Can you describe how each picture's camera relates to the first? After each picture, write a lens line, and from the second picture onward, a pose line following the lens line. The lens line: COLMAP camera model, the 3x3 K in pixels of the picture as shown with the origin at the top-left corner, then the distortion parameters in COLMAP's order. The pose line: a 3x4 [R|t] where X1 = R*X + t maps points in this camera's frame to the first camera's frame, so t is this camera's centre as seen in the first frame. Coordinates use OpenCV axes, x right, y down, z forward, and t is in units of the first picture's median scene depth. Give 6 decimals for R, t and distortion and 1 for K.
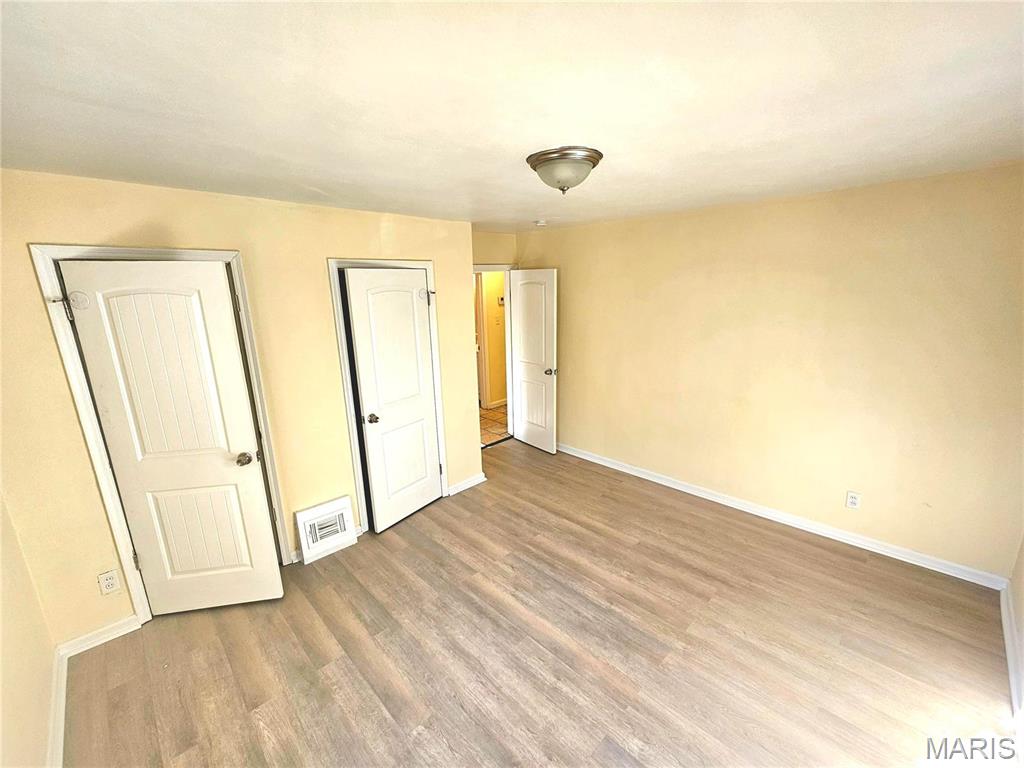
lens RADIAL K [[422.2, 0, 512.0], [0, 422.2, 384.0], [0, 0, 1]] dist [0.006808, -0.000368]
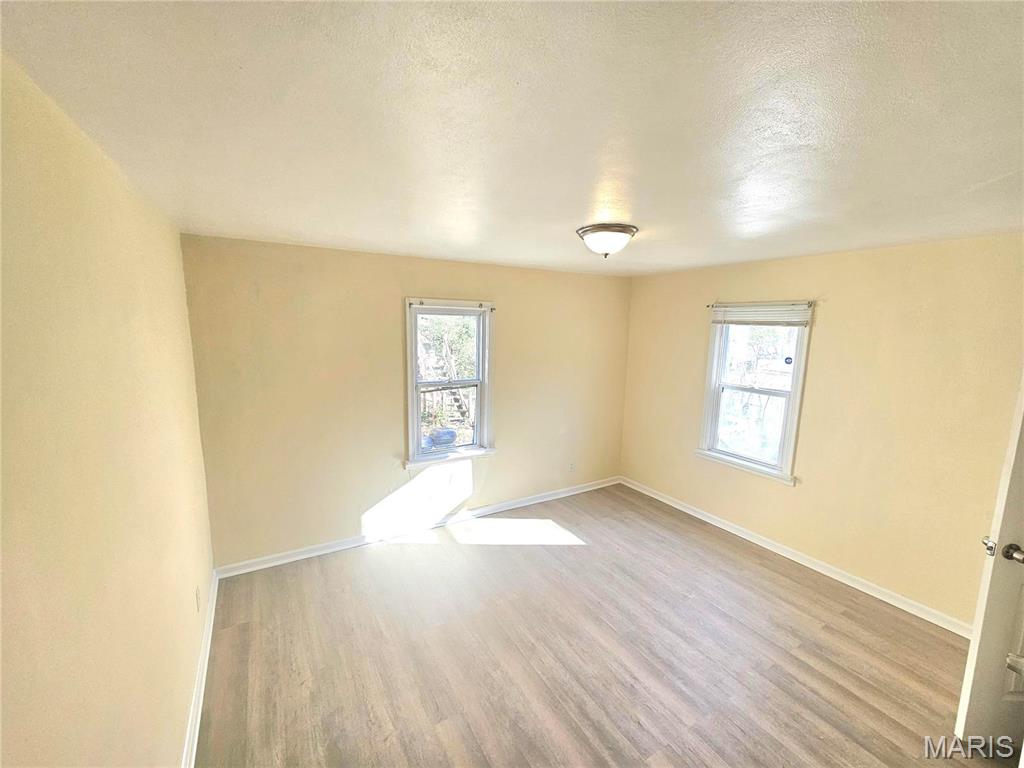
lens RADIAL K [[422.2, 0, 512.0], [0, 422.2, 384.0], [0, 0, 1]] dist [0.006808, -0.000368]
pose [[-0.971466, -0.024072, 0.235954, 0.060623], [0.062284, 0.934029, 0.351725, -0.397104], [-0.228855, 0.356385, -0.905878, 1.647233]]
